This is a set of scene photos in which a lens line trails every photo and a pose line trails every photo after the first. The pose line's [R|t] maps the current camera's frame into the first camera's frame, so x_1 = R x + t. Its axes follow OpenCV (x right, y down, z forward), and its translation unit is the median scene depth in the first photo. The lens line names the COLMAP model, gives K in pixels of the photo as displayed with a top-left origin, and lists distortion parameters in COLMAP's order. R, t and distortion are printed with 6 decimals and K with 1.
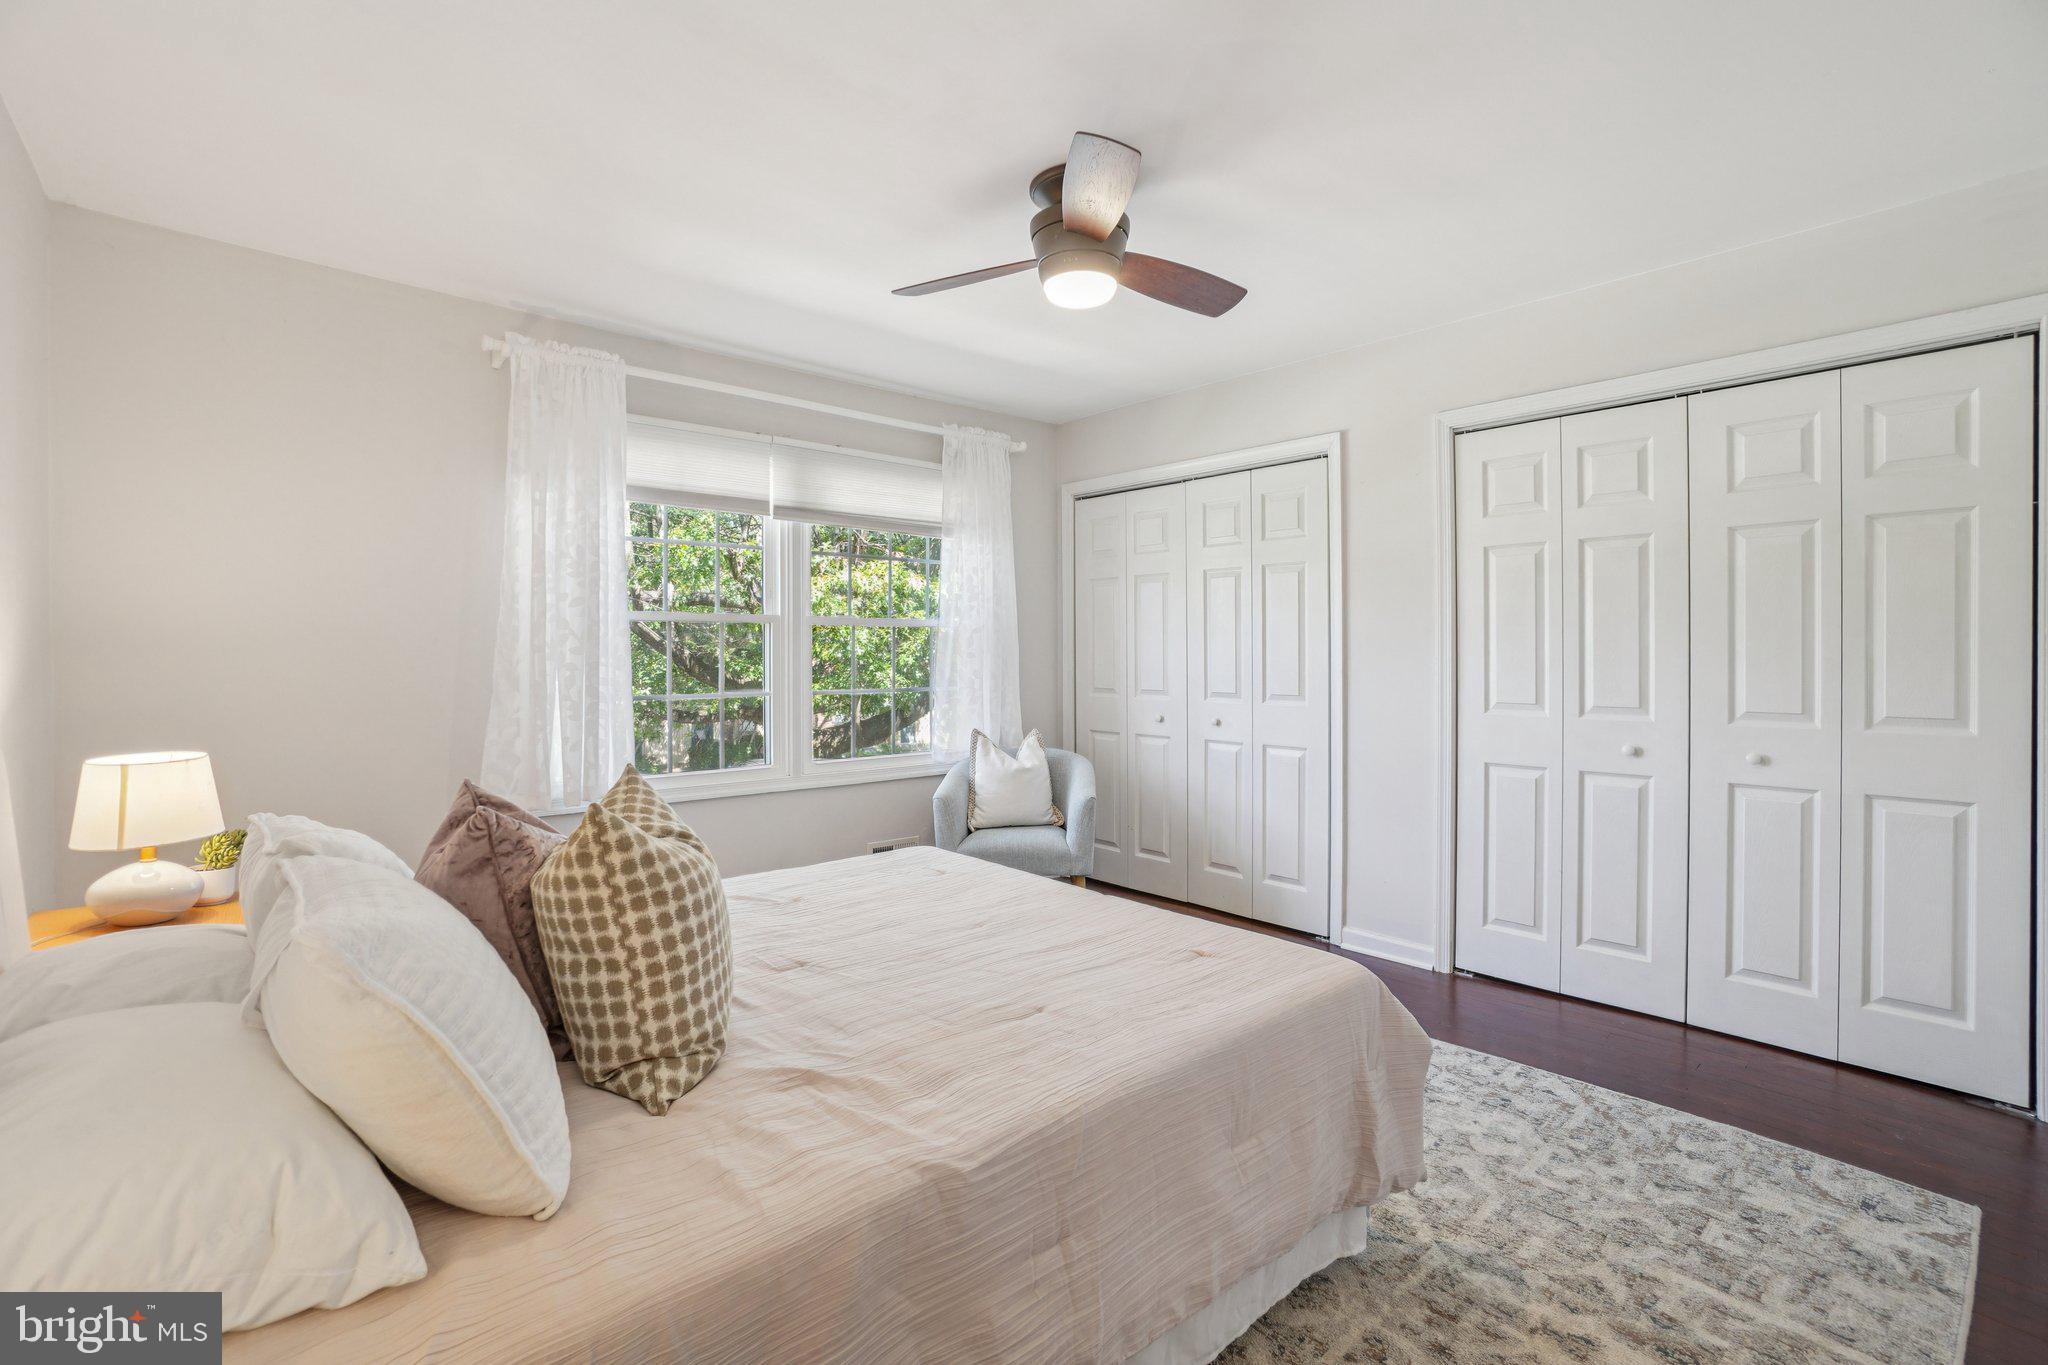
lens RADIAL K [[915.9, 0, 1005.4], [0, 915.9, 656.1], [0, 0, 1]] dist [-0.039695, 0.005922]
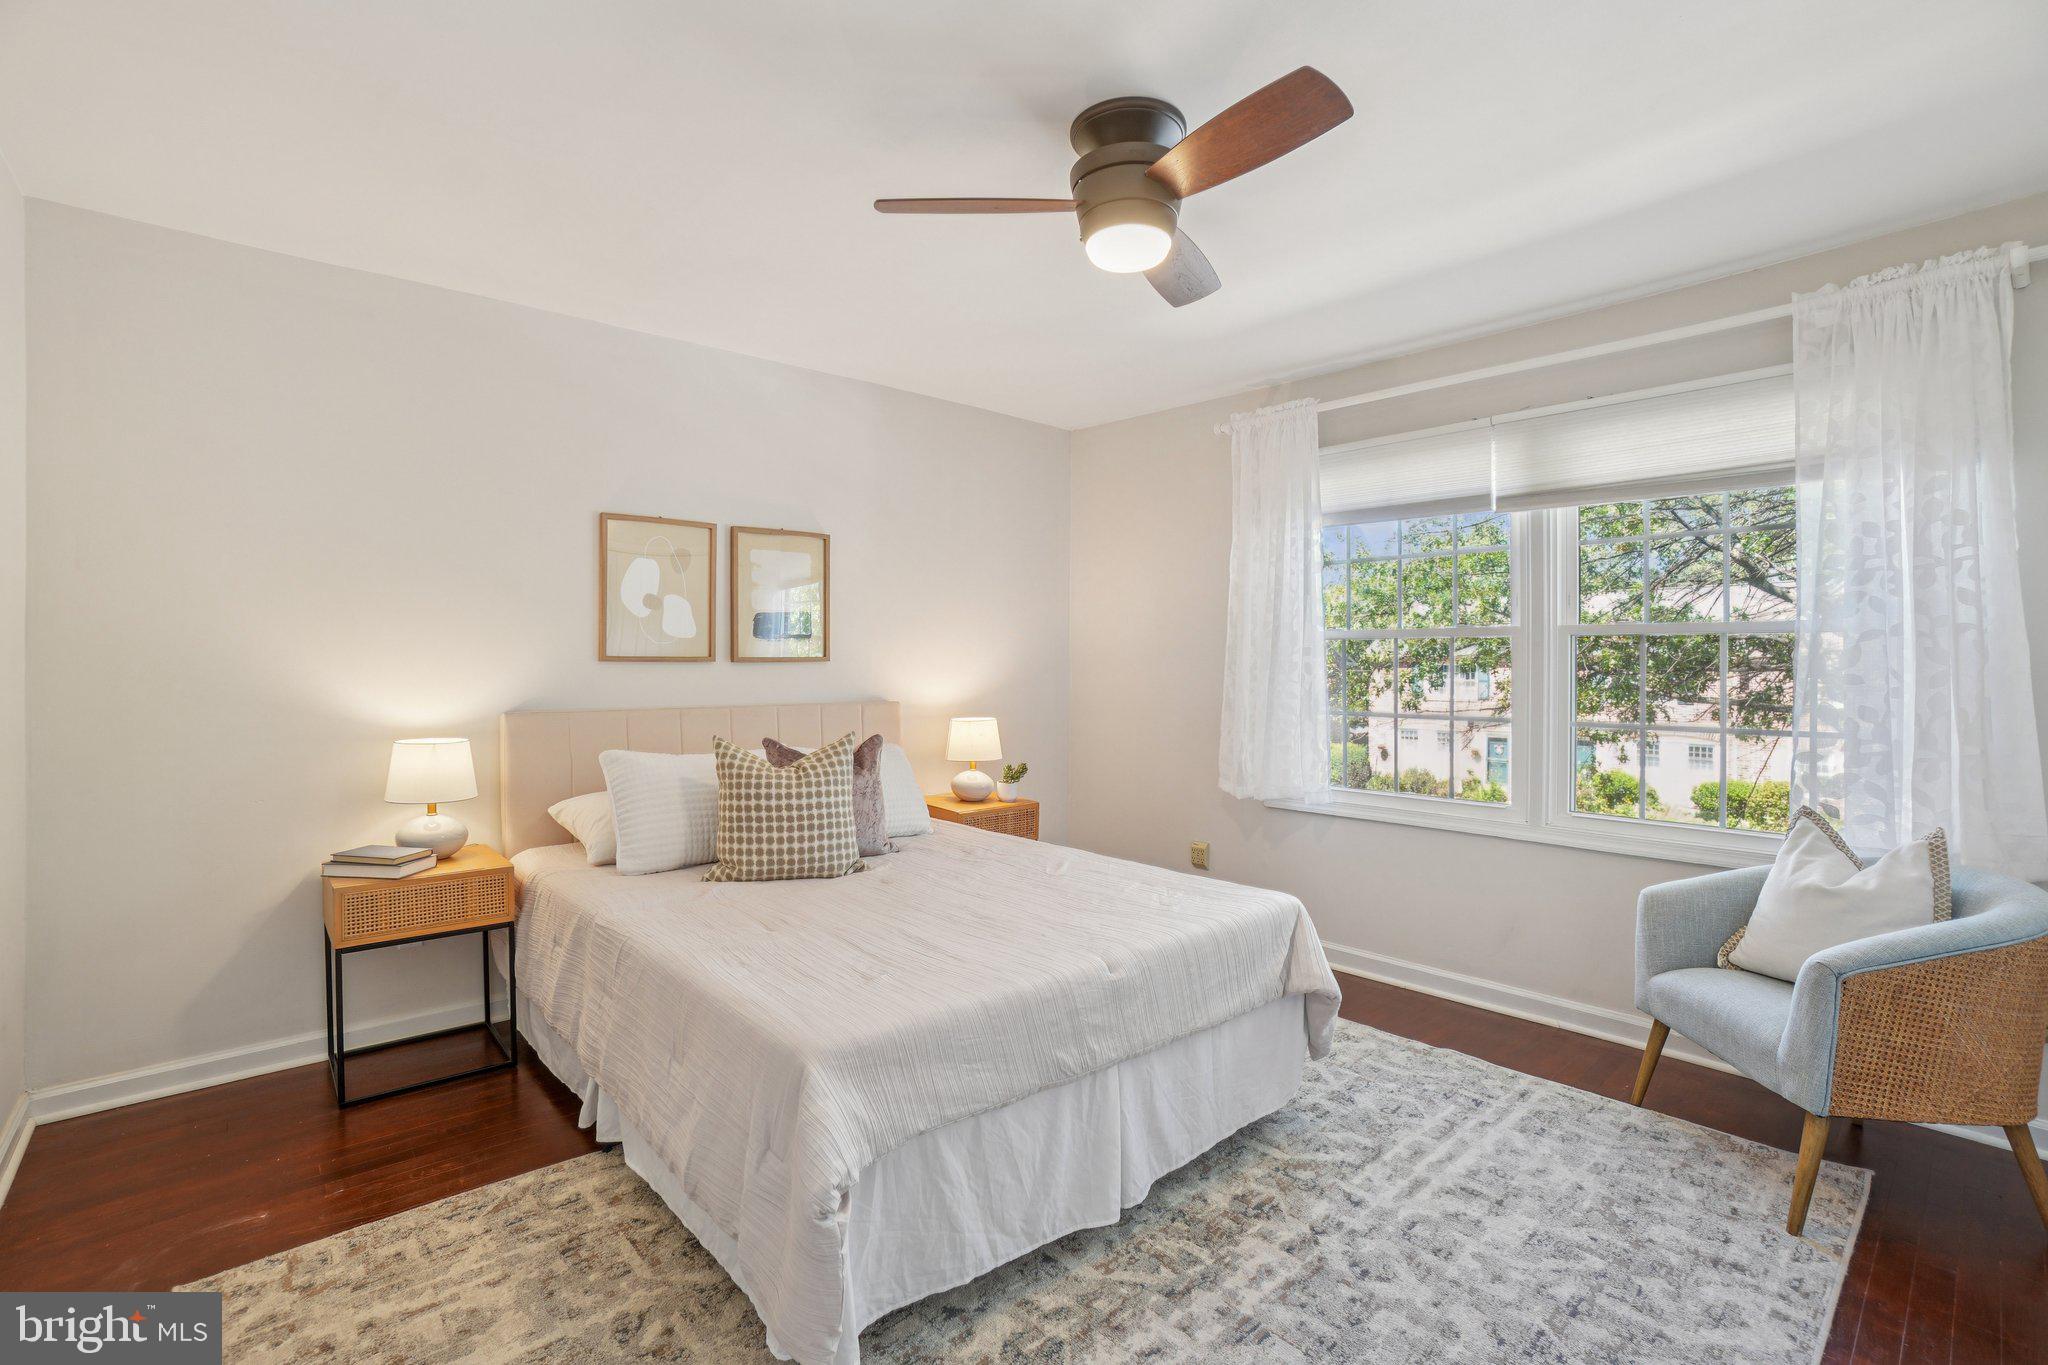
lens RADIAL K [[915.9, 0, 1021.9], [0, 915.9, 666.3], [0, 0, 1]] dist [-0.039695, 0.005922]
pose [[0.015184, 0.005054, -0.999872, 0.668462], [-0.012657, 0.999908, 0.004862, -0.008959], [0.999805, 0.012581, 0.015247, 0.640436]]
